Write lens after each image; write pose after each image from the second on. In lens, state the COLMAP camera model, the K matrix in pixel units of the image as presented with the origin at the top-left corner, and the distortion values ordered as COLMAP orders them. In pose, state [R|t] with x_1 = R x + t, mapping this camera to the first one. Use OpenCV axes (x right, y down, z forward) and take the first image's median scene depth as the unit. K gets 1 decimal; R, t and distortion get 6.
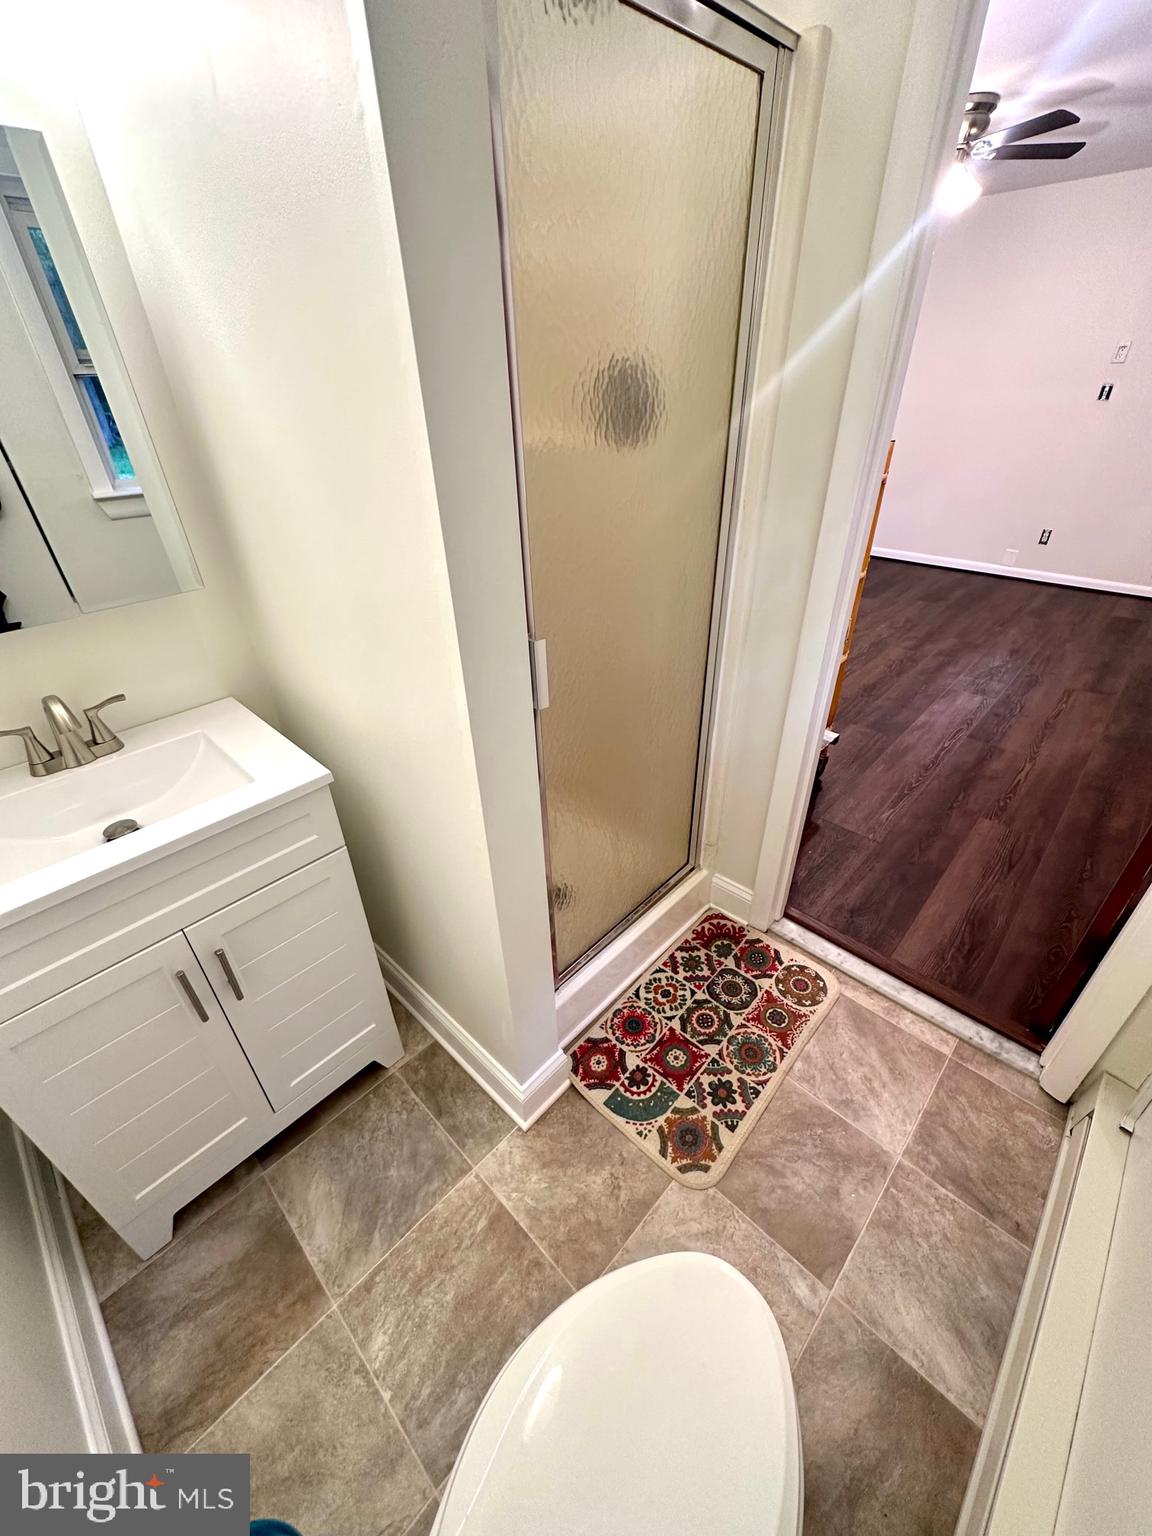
lens RADIAL K [[612.4, 0, 576.0], [0, 612.4, 768.0], [0, 0, 1]] dist [-0.000940, -0.000220]
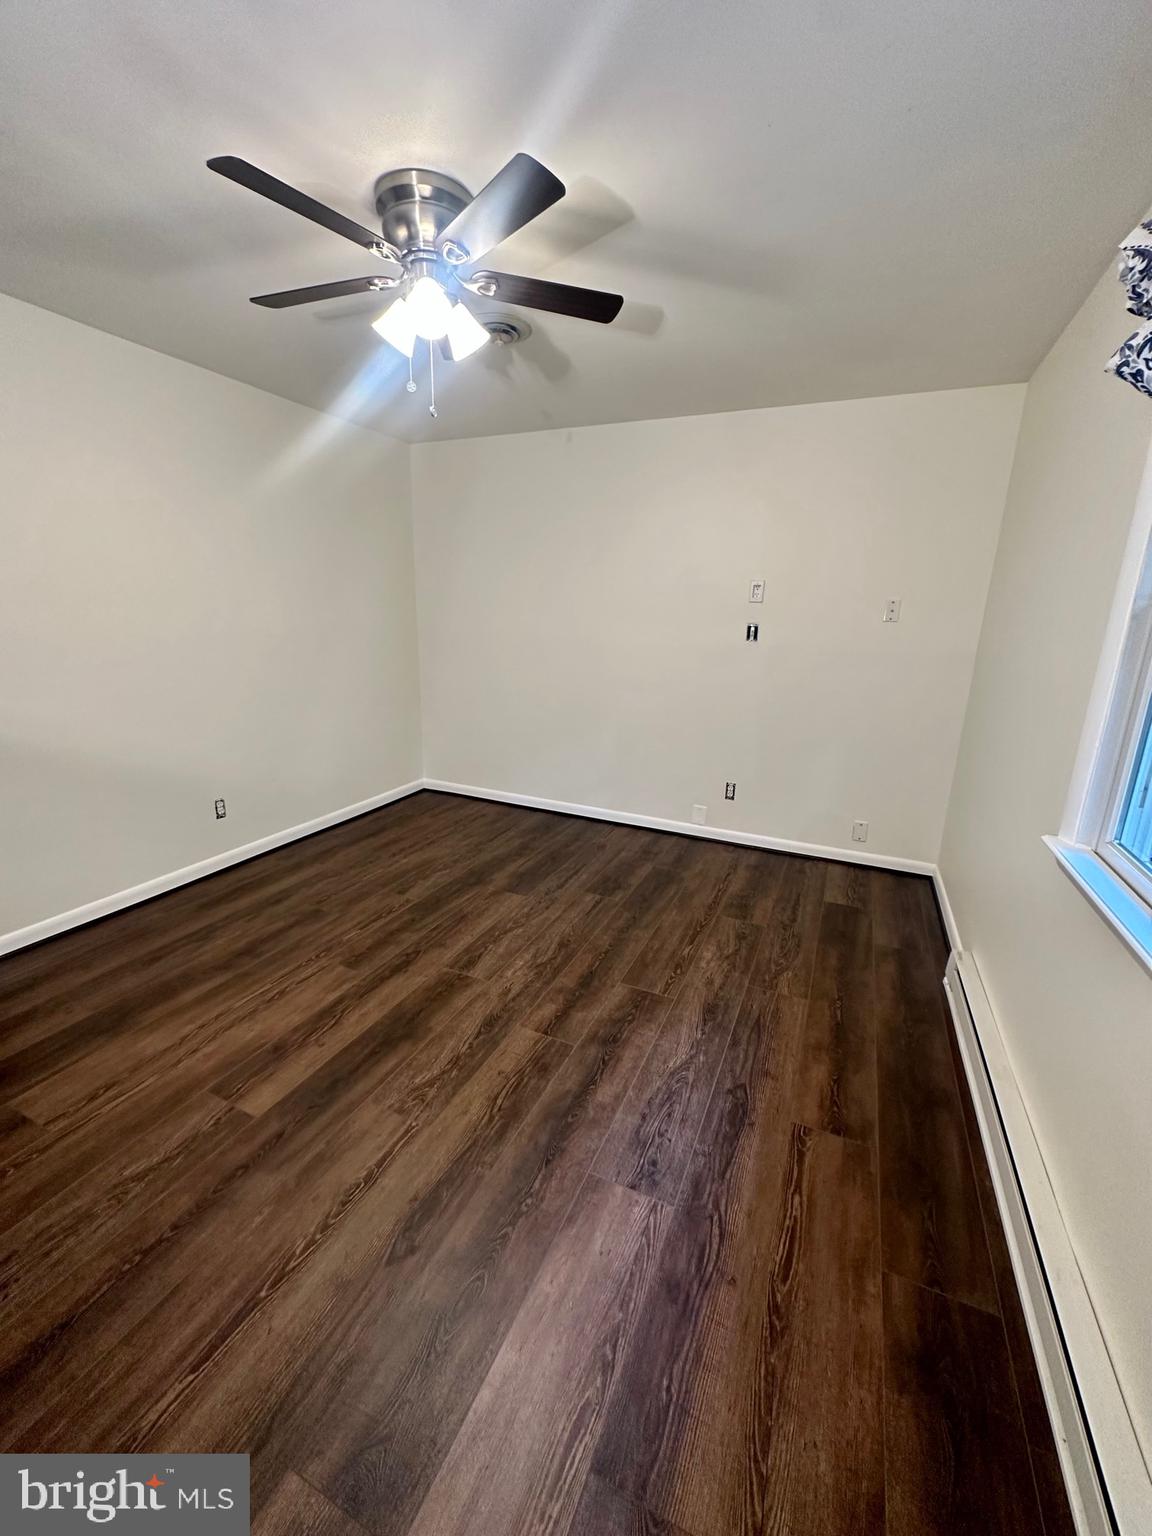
lens RADIAL K [[612.4, 0, 576.0], [0, 612.4, 768.0], [0, 0, 1]] dist [-0.000940, -0.000220]
pose [[0.945044, -0.036854, 0.324860, 0.397376], [0.135285, 0.948651, -0.285935, -0.255632], [-0.297641, 0.314169, 0.901503, 0.413507]]
